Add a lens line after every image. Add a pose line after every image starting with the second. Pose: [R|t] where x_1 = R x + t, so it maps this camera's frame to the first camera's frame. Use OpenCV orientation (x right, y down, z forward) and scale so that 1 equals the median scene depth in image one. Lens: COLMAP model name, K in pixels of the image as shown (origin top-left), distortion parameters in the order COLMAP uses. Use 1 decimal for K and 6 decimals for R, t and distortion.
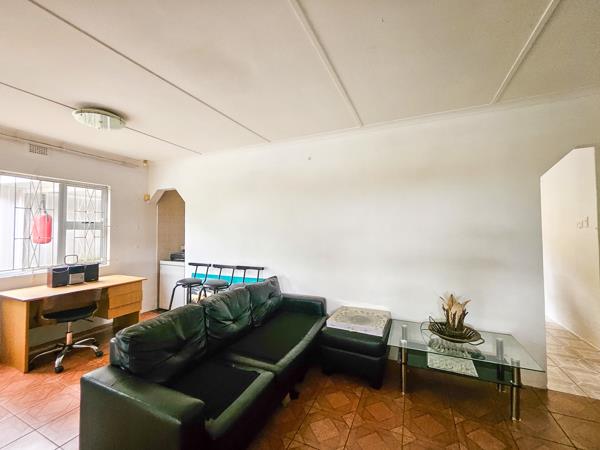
lens RADIAL K [[247.6, 0, 303.8], [0, 247.6, 223.0], [0, 0, 1]] dist [-0.000360, -0.000017]
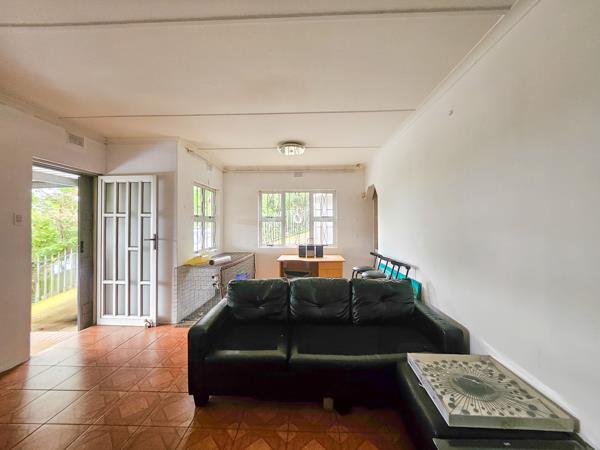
lens RADIAL K [[247.6, 0, 303.8], [0, 247.6, 223.0], [0, 0, 1]] dist [-0.000360, -0.000017]
pose [[0.376776, 0.000395, -0.926304, 0.462086], [0.027431, 0.999557, 0.011585, 0.014166], [0.925898, -0.029775, 0.376598, 0.362622]]
